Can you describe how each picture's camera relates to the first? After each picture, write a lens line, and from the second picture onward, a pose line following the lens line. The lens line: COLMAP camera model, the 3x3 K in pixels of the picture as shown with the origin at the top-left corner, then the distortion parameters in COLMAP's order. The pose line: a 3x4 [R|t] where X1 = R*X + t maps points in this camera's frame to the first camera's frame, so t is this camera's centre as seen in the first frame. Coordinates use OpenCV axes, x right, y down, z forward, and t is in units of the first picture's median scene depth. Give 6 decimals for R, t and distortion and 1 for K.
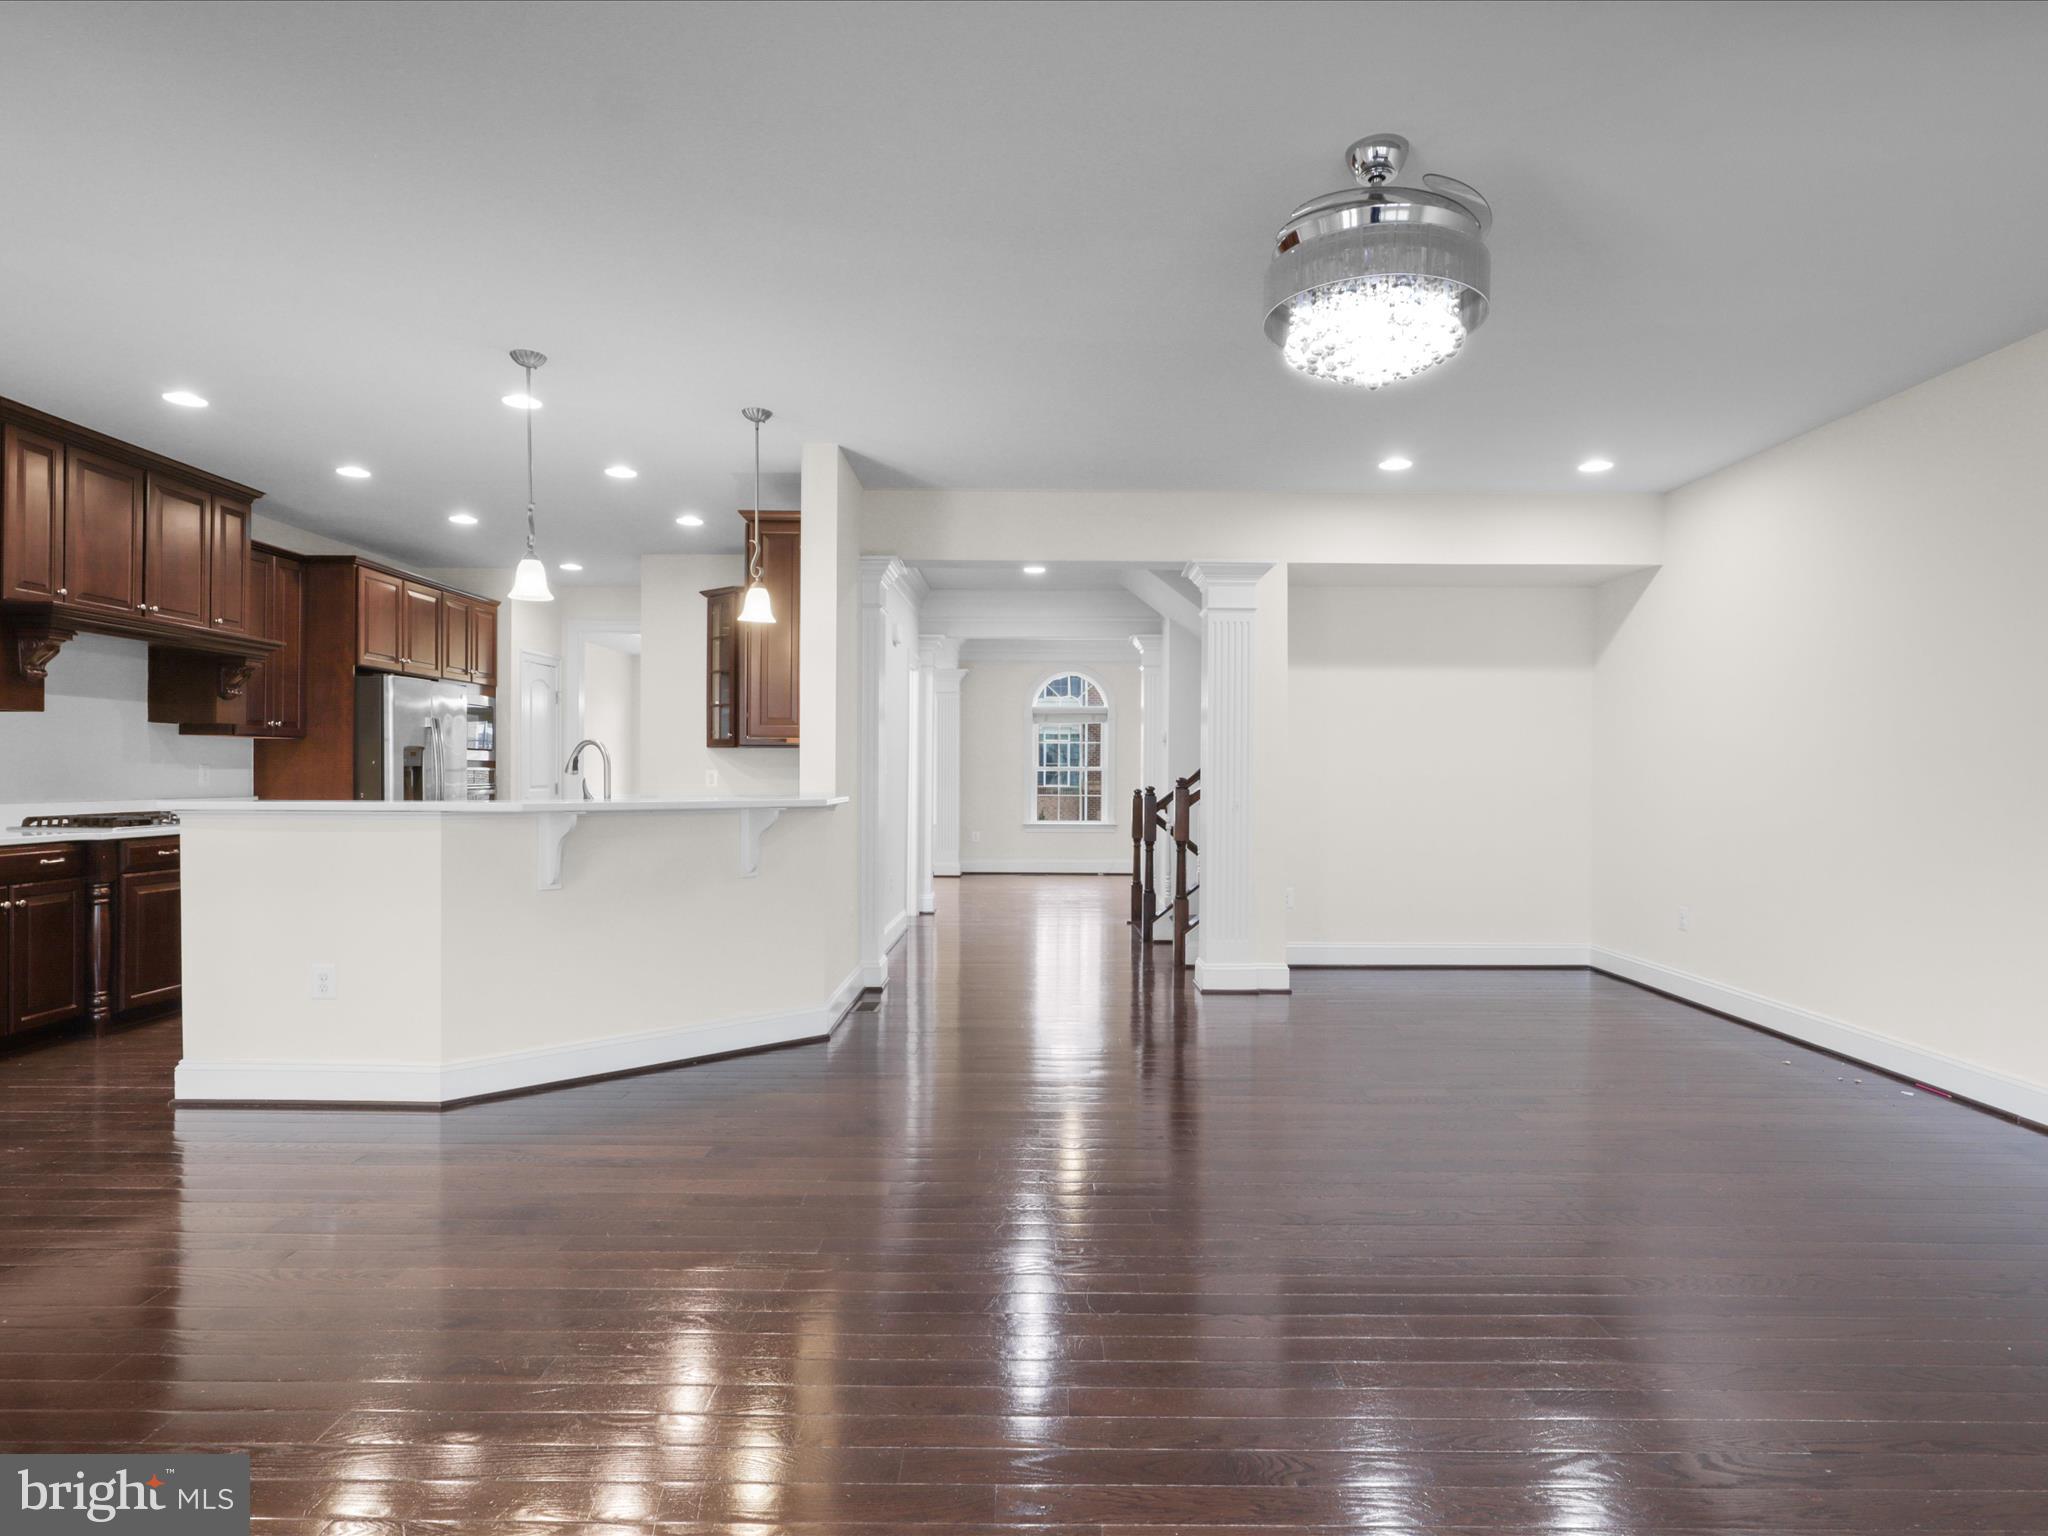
lens RADIAL K [[1154.3, 0, 1027.7], [0, 1154.3, 782.6], [0, 0, 1]] dist [-0.022341, 0.016327]
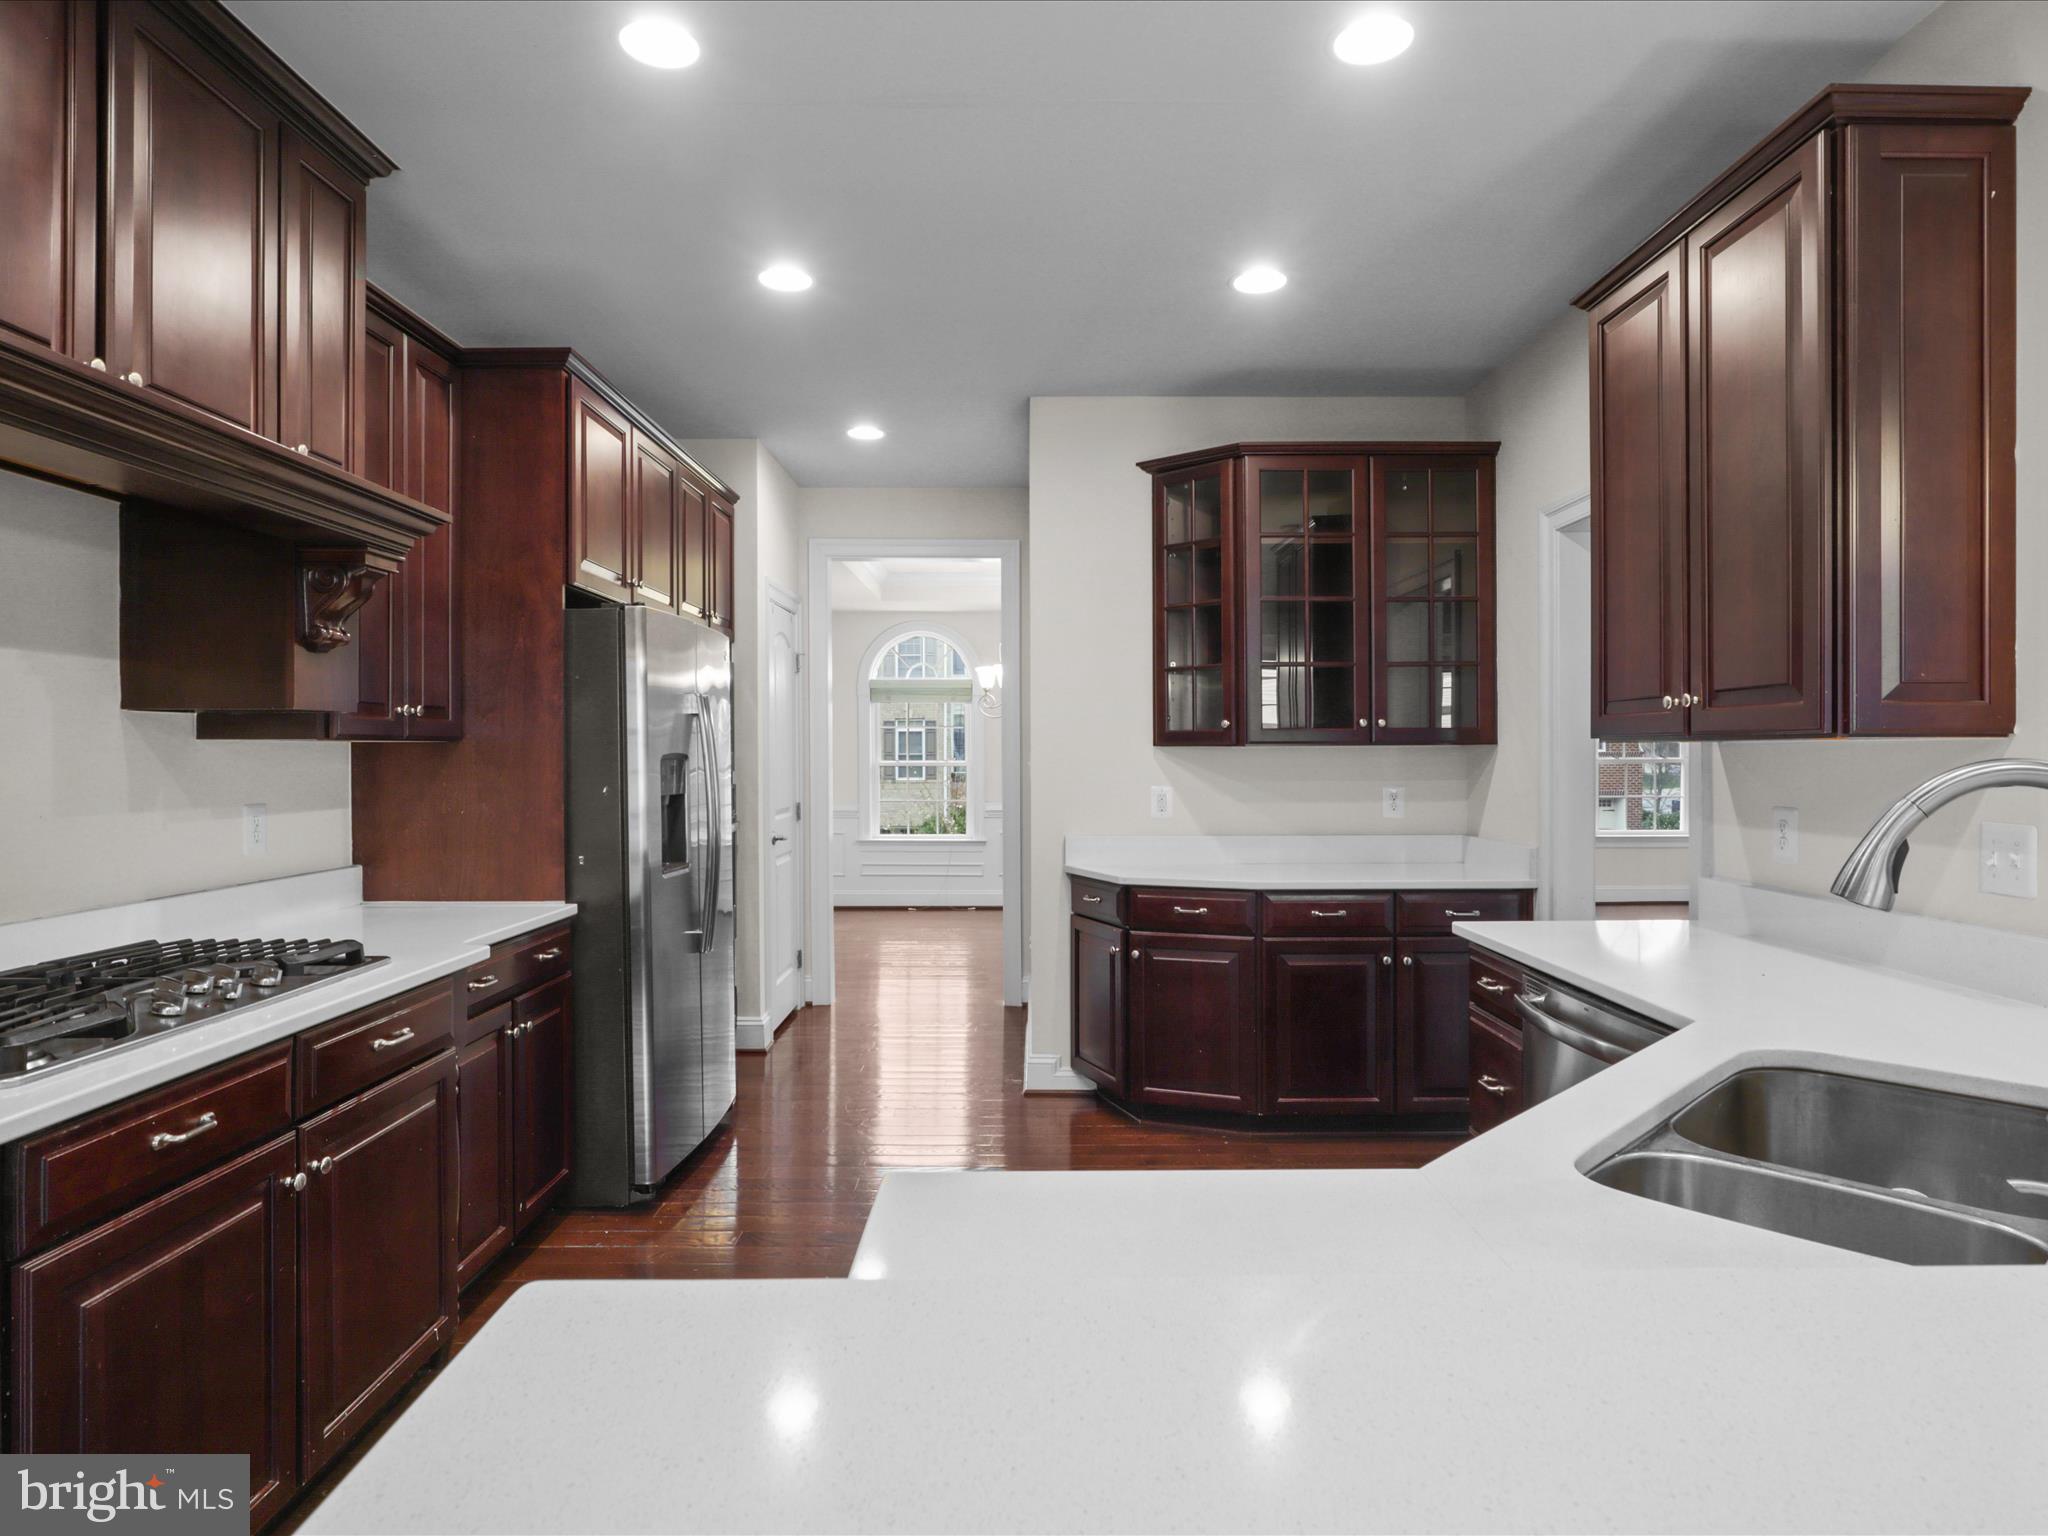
lens RADIAL K [[1154.3, 0, 1032.5], [0, 1154.3, 756.2], [0, 0, 1]] dist [-0.022341, 0.016327]
pose [[0.999888, -0.011018, 0.010170, -0.400816], [0.011078, 0.999922, -0.005793, -0.026928], [-0.010105, 0.005905, 0.999932, 0.527308]]
